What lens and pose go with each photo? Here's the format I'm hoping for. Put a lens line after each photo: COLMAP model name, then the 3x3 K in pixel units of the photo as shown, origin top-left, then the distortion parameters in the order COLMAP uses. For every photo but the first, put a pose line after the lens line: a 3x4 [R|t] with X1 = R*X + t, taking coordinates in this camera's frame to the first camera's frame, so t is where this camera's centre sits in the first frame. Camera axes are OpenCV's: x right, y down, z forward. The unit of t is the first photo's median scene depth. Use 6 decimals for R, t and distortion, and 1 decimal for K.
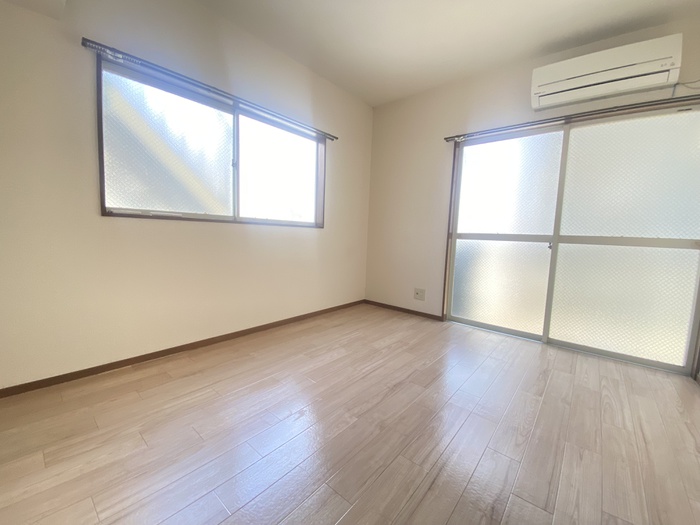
lens RADIAL K [[283.4, 0, 348.1], [0, 283.4, 261.2], [0, 0, 1]] dist [0.025428, -0.020839]
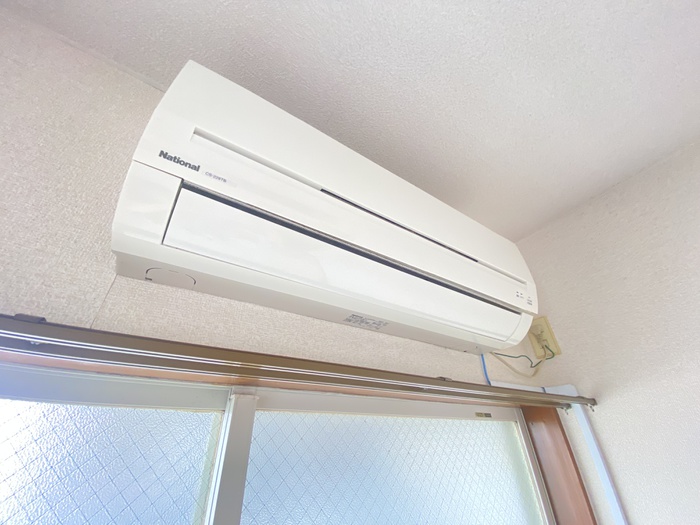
lens RADIAL K [[283.4, 0, 348.1], [0, 283.4, 261.2], [0, 0, 1]] dist [0.025428, -0.020839]
pose [[0.278206, 0.491483, 0.825255, 0.588600], [0.121414, 0.834288, -0.537793, -0.451803], [-0.952817, 0.249815, 0.172431, 0.901358]]
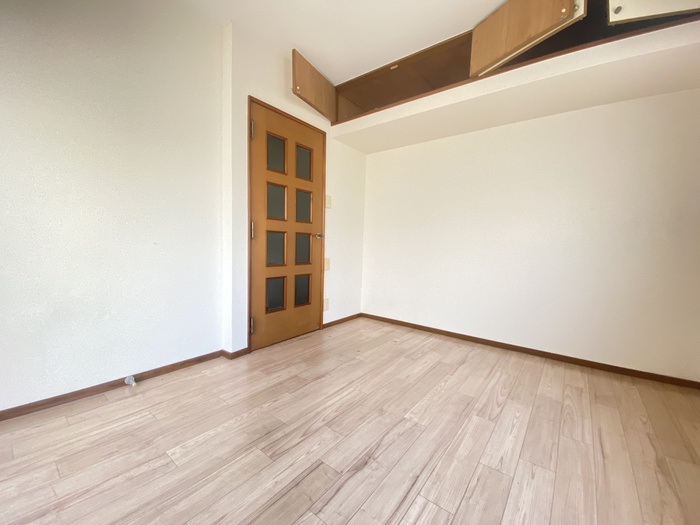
lens RADIAL K [[283.4, 0, 348.1], [0, 283.4, 261.2], [0, 0, 1]] dist [0.025428, -0.020839]
pose [[-0.997377, -0.060333, -0.039976, 0.200273], [-0.066056, 0.984556, 0.162132, -0.113494], [0.029577, 0.164348, -0.985959, 1.215643]]
